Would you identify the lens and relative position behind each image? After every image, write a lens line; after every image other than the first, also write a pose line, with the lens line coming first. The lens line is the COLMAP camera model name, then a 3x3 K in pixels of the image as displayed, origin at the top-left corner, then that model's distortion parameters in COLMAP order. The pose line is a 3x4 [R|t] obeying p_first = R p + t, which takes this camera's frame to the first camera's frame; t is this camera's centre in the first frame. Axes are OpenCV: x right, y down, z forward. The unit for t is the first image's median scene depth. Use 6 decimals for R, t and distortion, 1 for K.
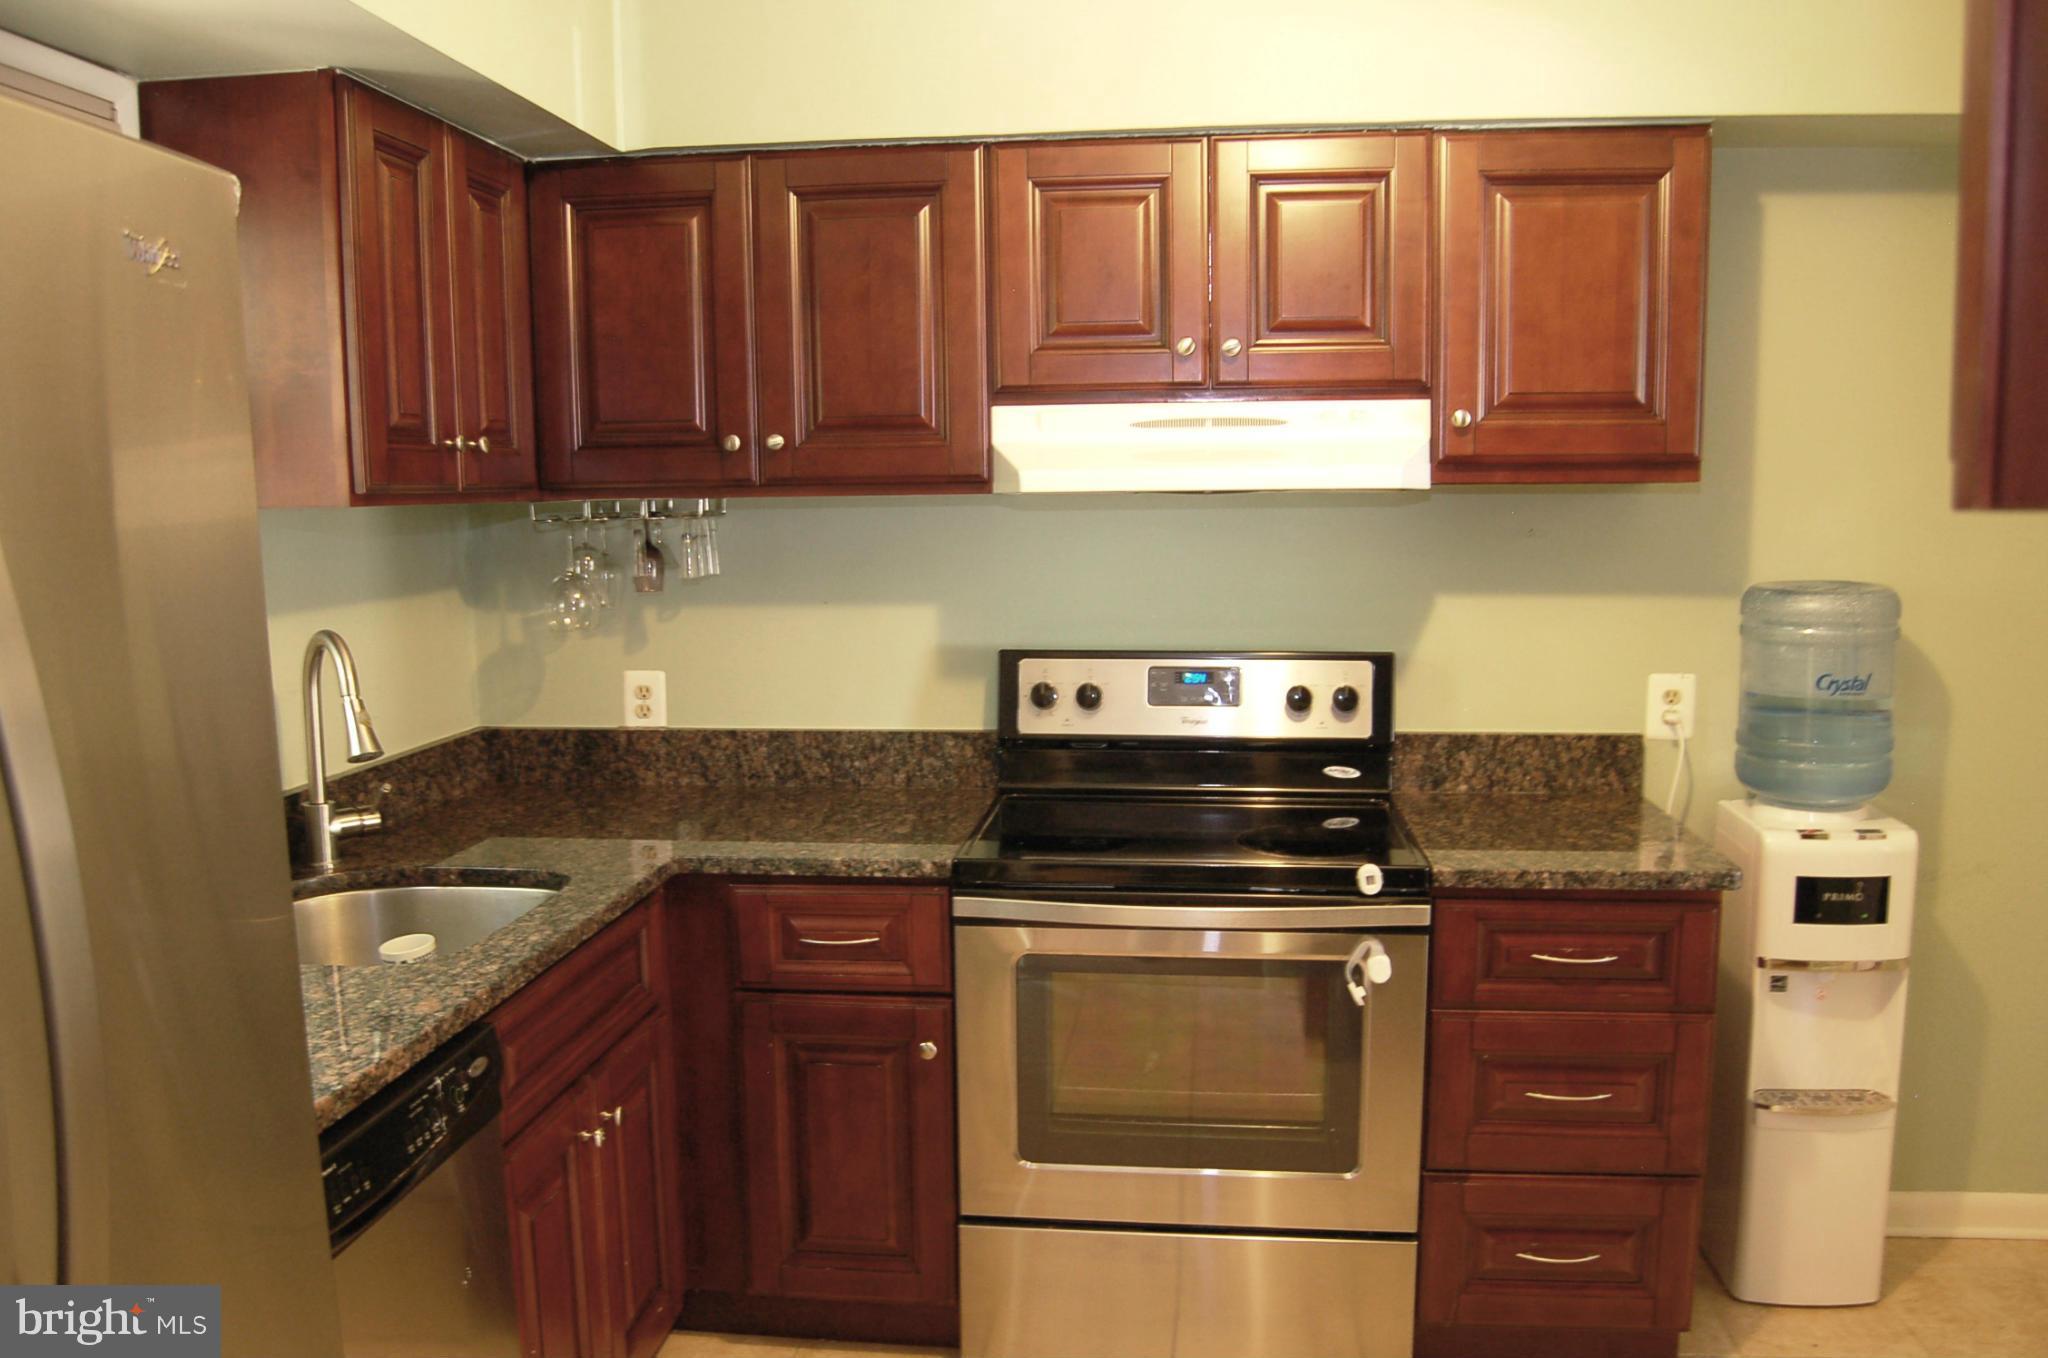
lens RADIAL K [[1600.8, 0, 1026.3], [0, 1600.8, 705.3], [0, 0, 1]] dist [-0.090128, 0.029395]
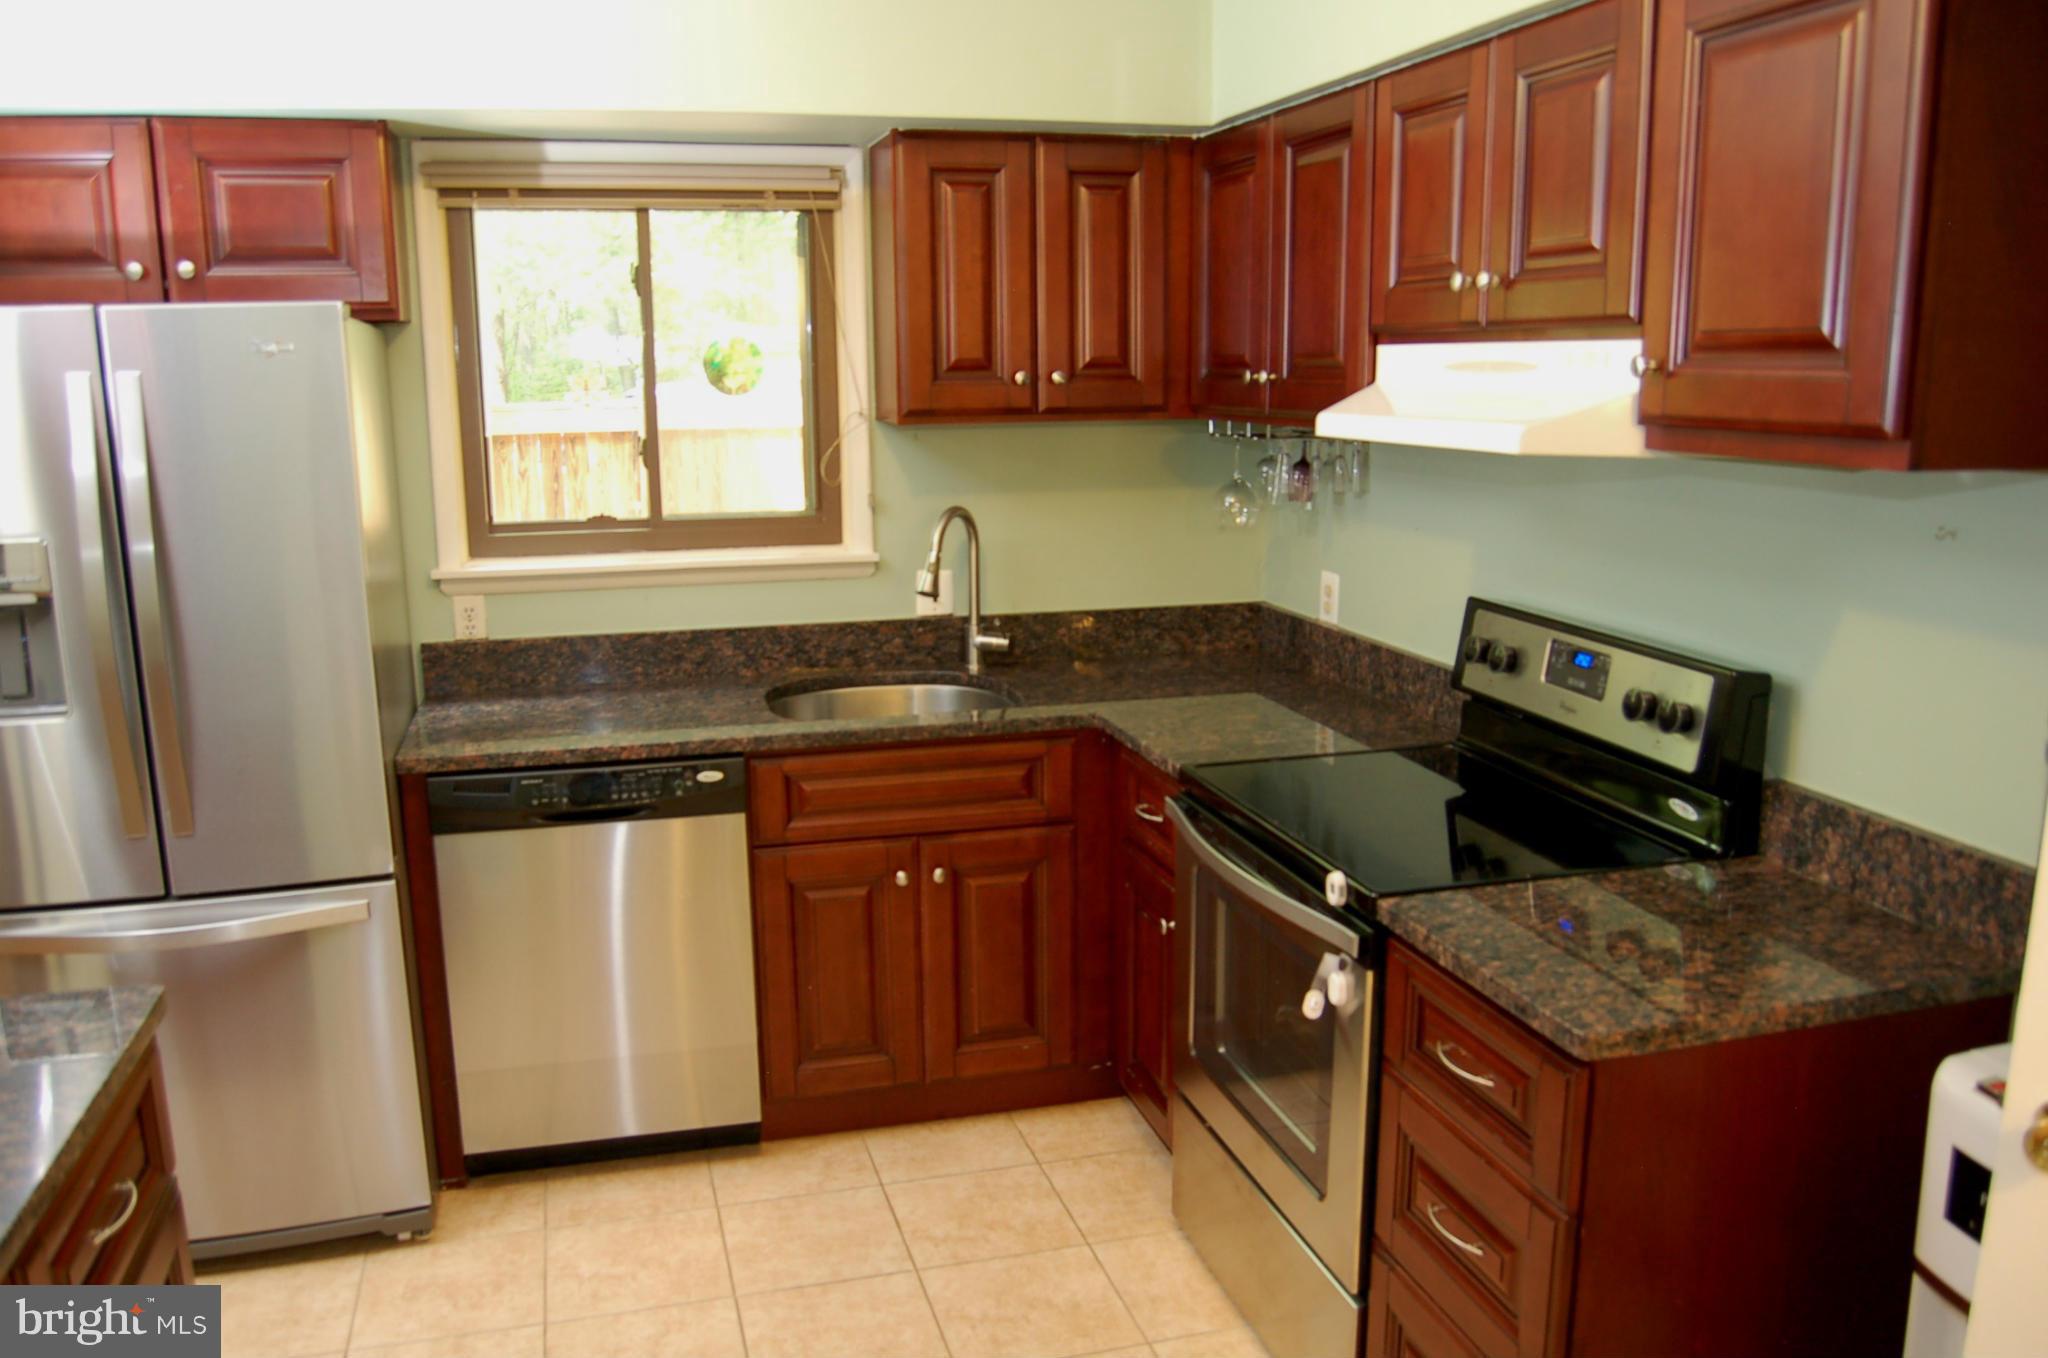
lens RADIAL K [[1600.8, 0, 1026.3], [0, 1600.8, 705.3], [0, 0, 1]] dist [-0.090128, 0.029395]
pose [[0.375112, 0.201658, -0.904779, 0.768670], [-0.123455, 0.978224, 0.166844, -0.097998], [0.918722, 0.049115, 0.391840, 0.392539]]
